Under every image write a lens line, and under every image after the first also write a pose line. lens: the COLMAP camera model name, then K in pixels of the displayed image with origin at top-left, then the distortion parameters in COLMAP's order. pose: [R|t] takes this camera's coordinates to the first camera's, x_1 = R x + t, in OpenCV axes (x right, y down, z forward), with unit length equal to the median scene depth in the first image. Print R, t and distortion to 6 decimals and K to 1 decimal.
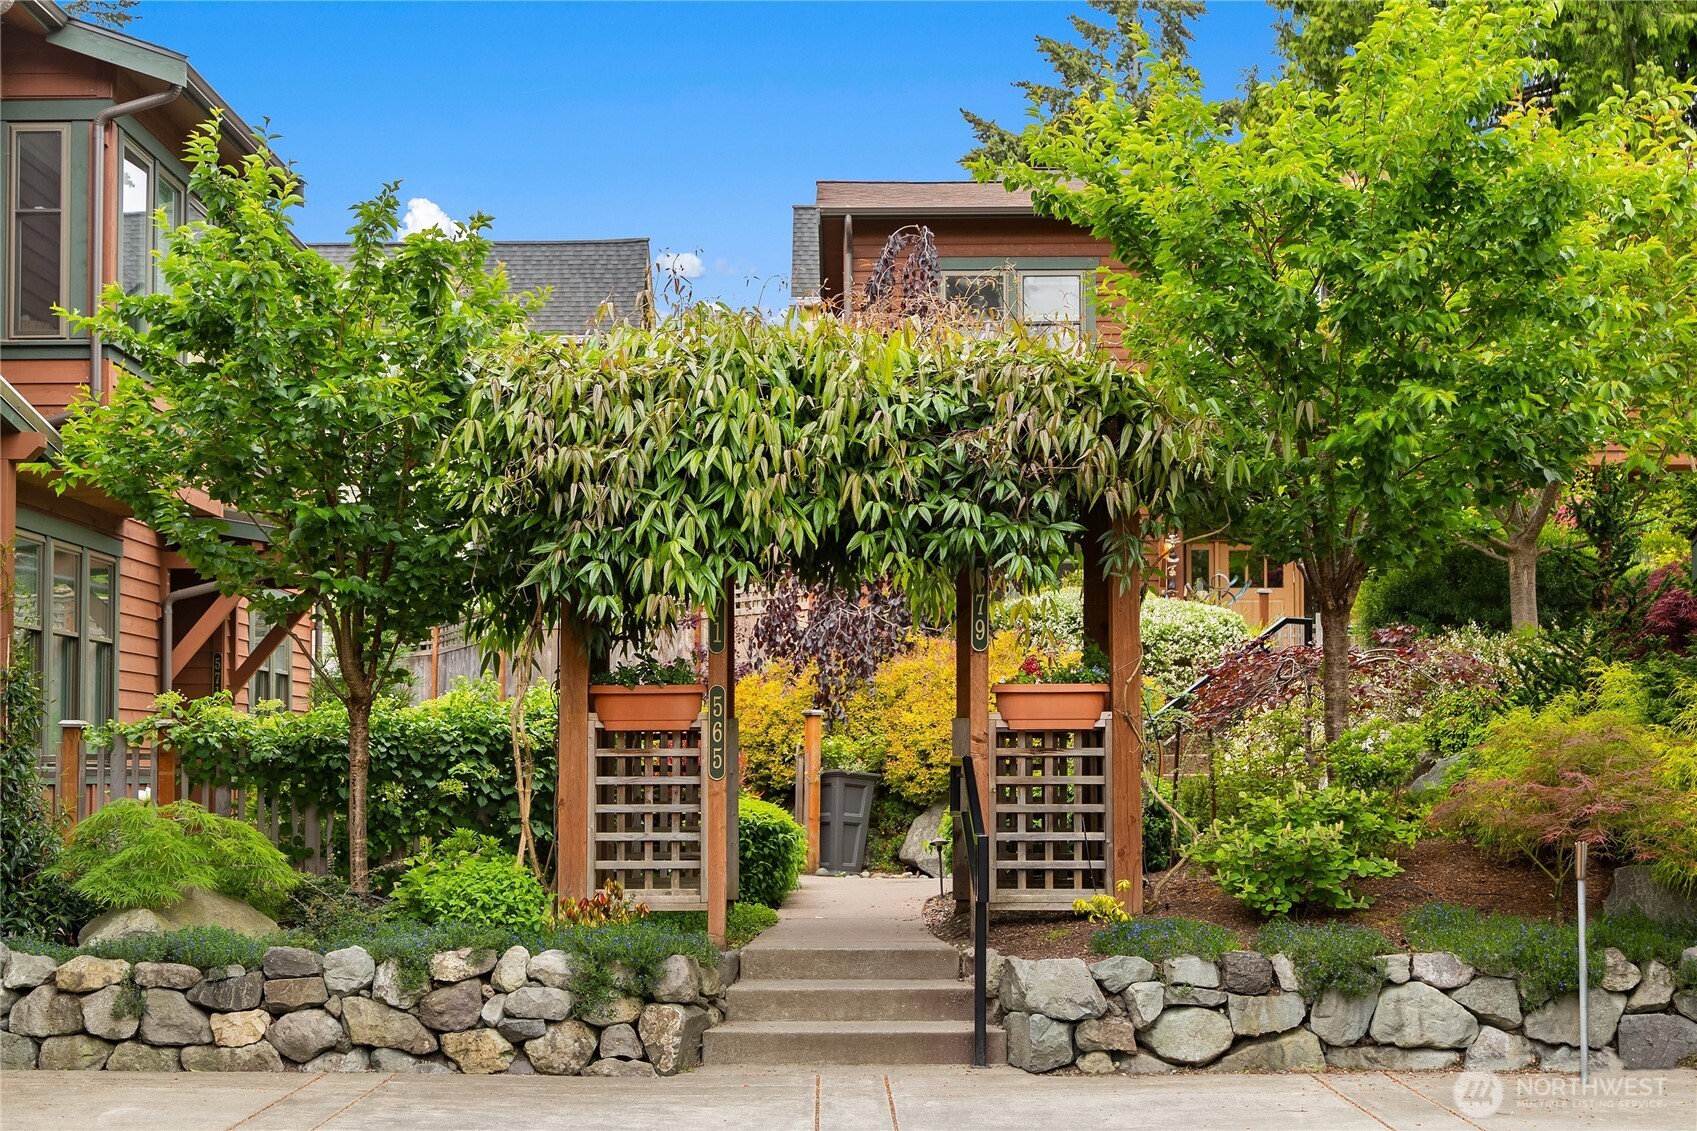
lens RADIAL K [[2814.7, 0, 848.5], [0, 2814.7, 565.5], [0, 0, 1]] dist [-0.146326, 0.024008]
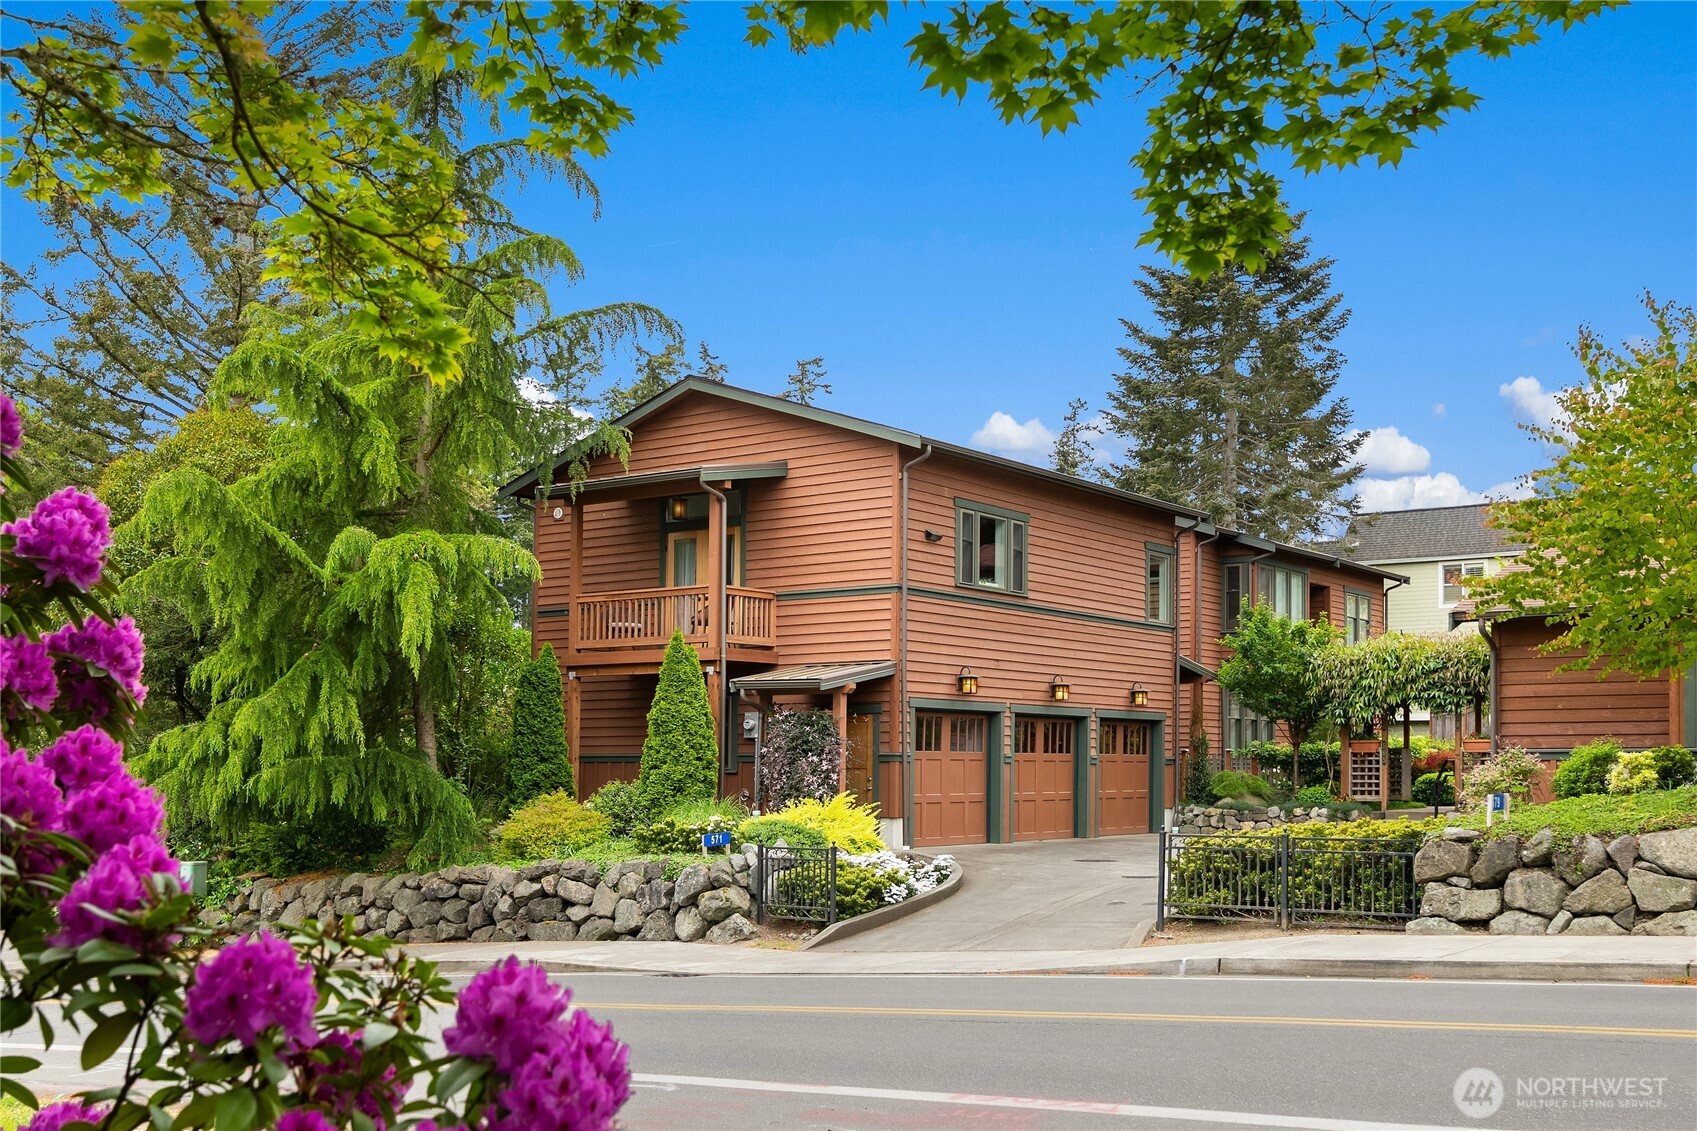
lens RADIAL K [[1785.6, 0, 848.5], [0, 1785.6, 565.5], [0, 0, 1]] dist [-0.001541, -0.000652]
pose [[0.812175, -0.058660, -0.580458, 0.785969], [0.036998, 0.998108, -0.049099, -0.101601], [0.582240, 0.018401, 0.812809, -1.376238]]
